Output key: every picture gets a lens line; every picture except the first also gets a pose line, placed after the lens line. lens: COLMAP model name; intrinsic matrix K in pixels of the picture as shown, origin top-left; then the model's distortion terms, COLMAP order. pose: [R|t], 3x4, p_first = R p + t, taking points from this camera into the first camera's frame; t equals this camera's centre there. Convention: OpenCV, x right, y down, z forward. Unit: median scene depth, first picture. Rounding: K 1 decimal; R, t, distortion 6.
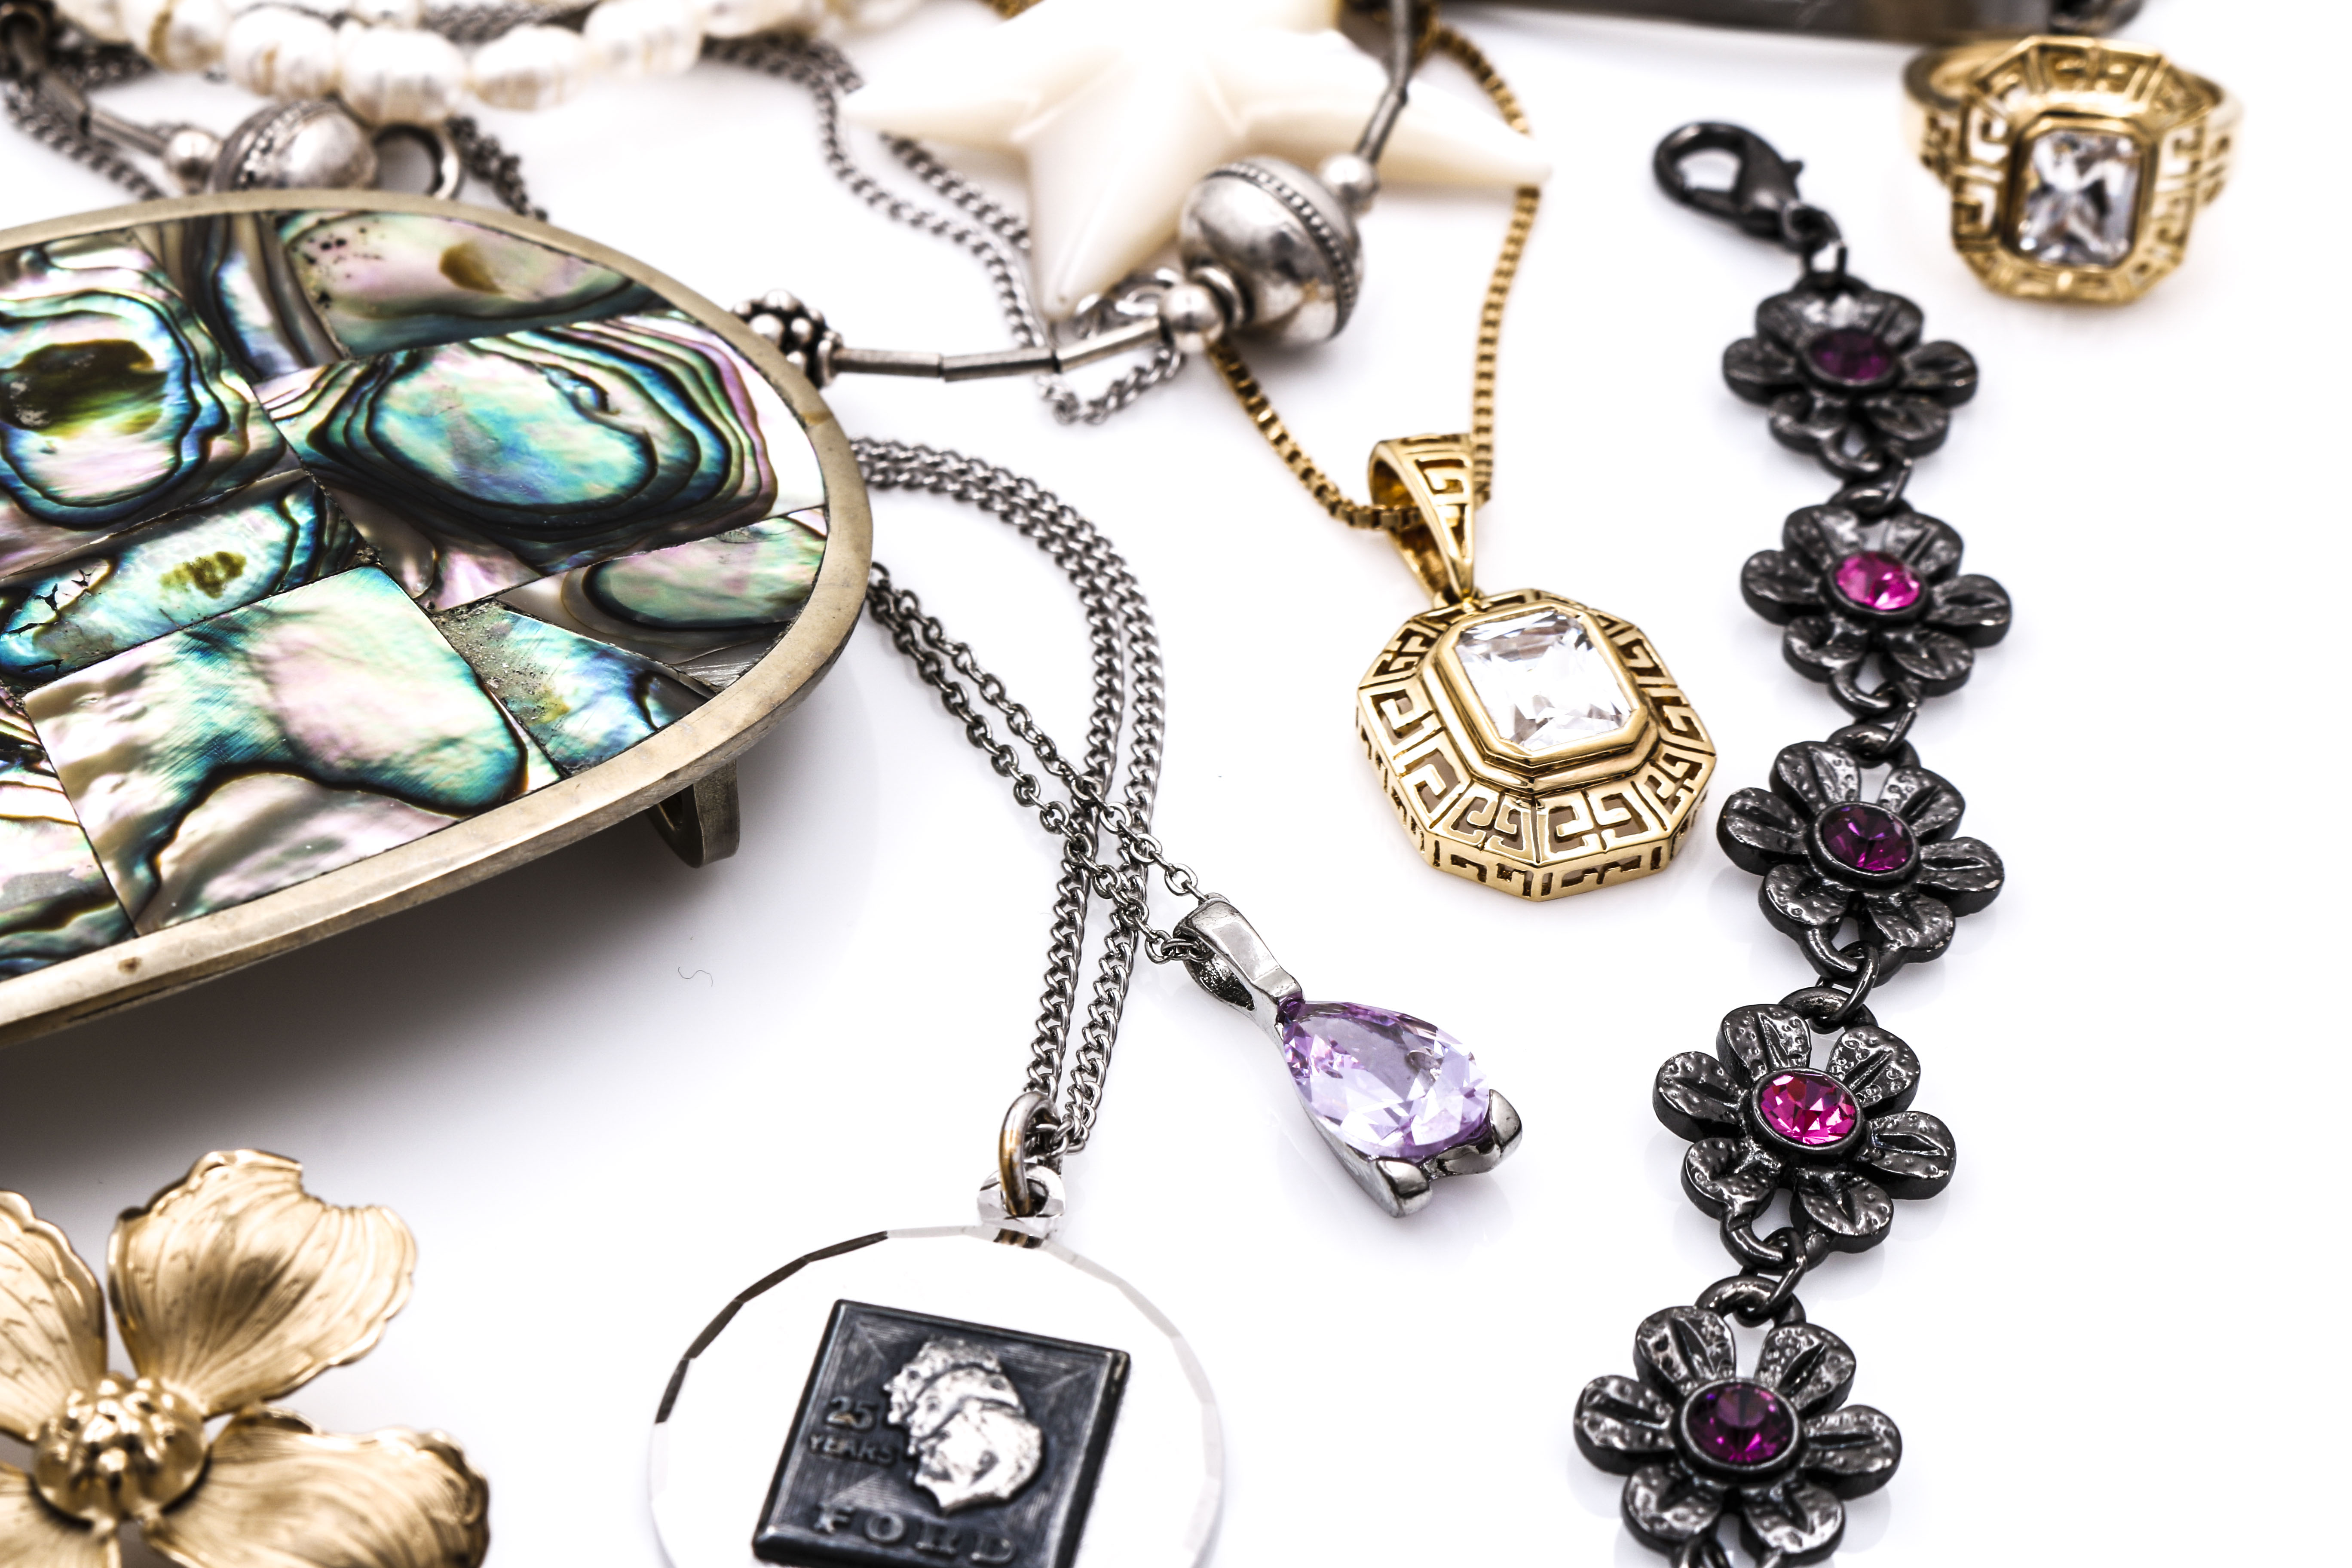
lens RADIAL K [[4889.7, 0, 1176.0], [0, 4889.7, 784.0], [0, 0, 1]] dist [-0.019974, 0.366276]
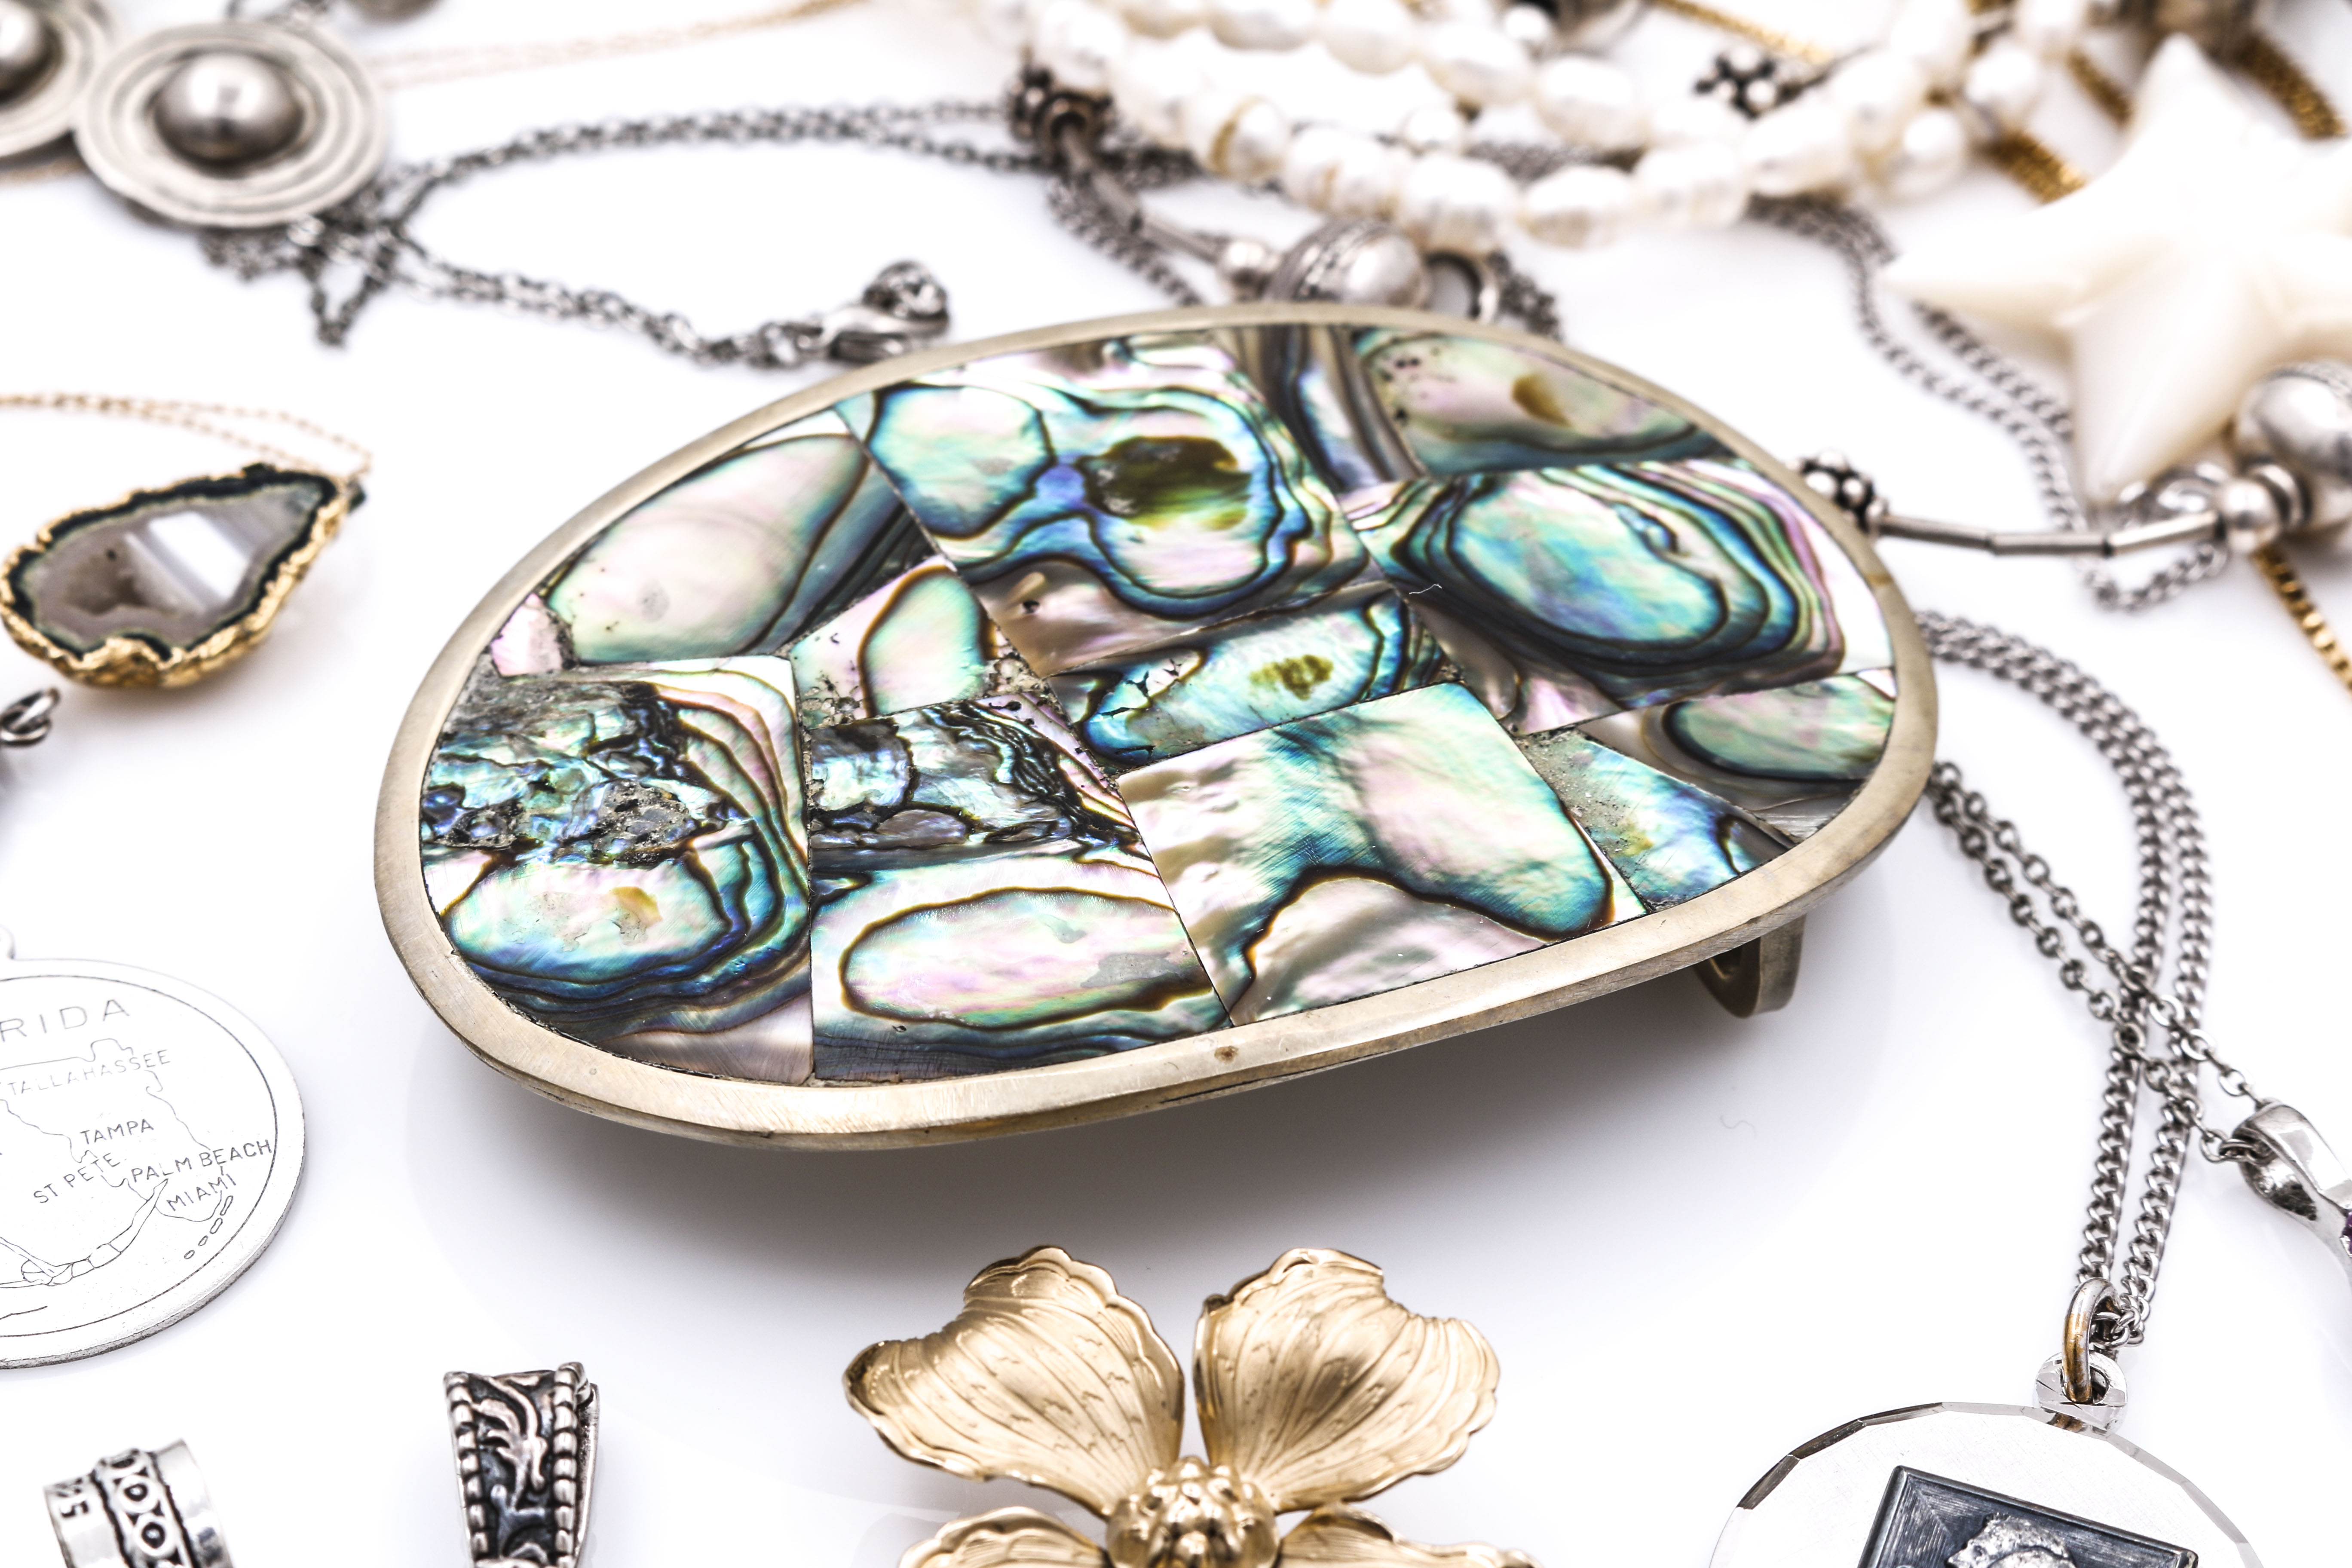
lens RADIAL K [[4919.5, 0, 1174.5], [0, 4919.5, 820.8], [0, 0, 1]] dist [-0.014001, 0.219306]
pose [[0.989956, 0.098640, -0.101277, -0.116014], [-0.101937, 0.994400, -0.027899, 0.017161], [0.097958, 0.037943, 0.994467, -0.005032]]
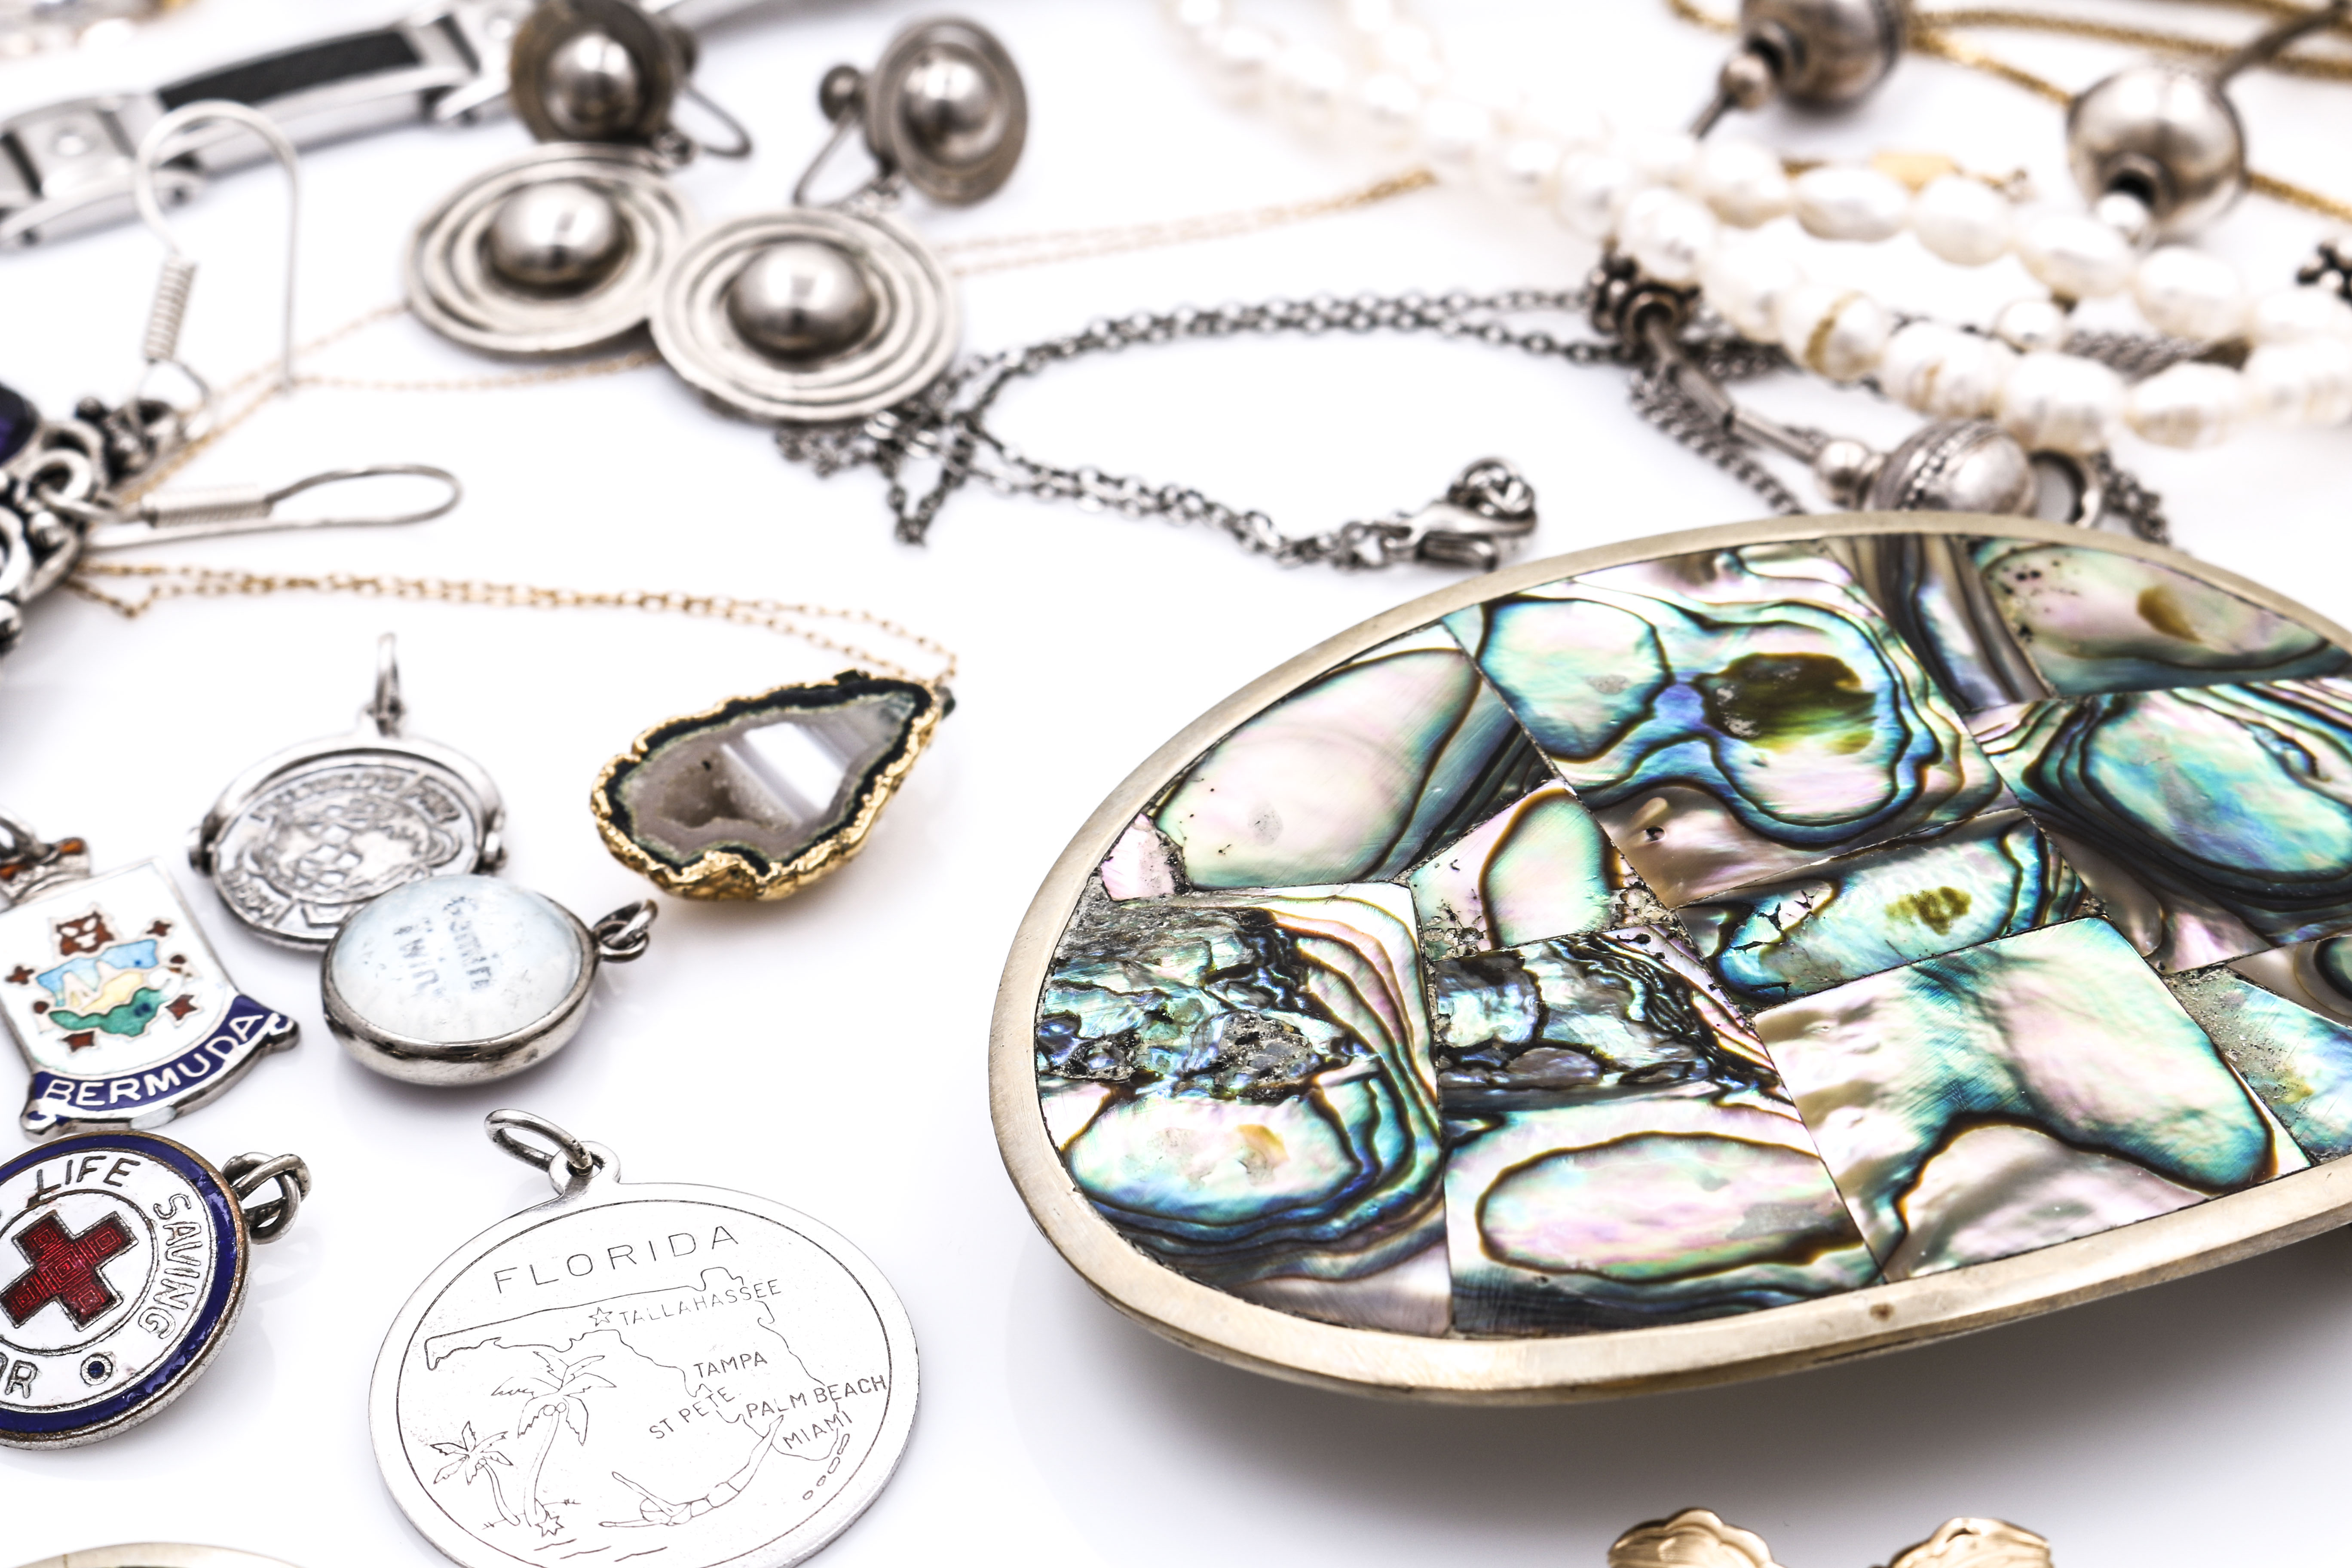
lens RADIAL K [[4919.5, 0, 1174.5], [0, 4919.5, 820.8], [0, 0, 1]] dist [-0.014001, 0.219306]
pose [[0.979275, 0.104745, -0.173348, -0.175683], [-0.112382, 0.993055, -0.034812, -0.009207], [0.168498, 0.053572, 0.984245, 0.009686]]
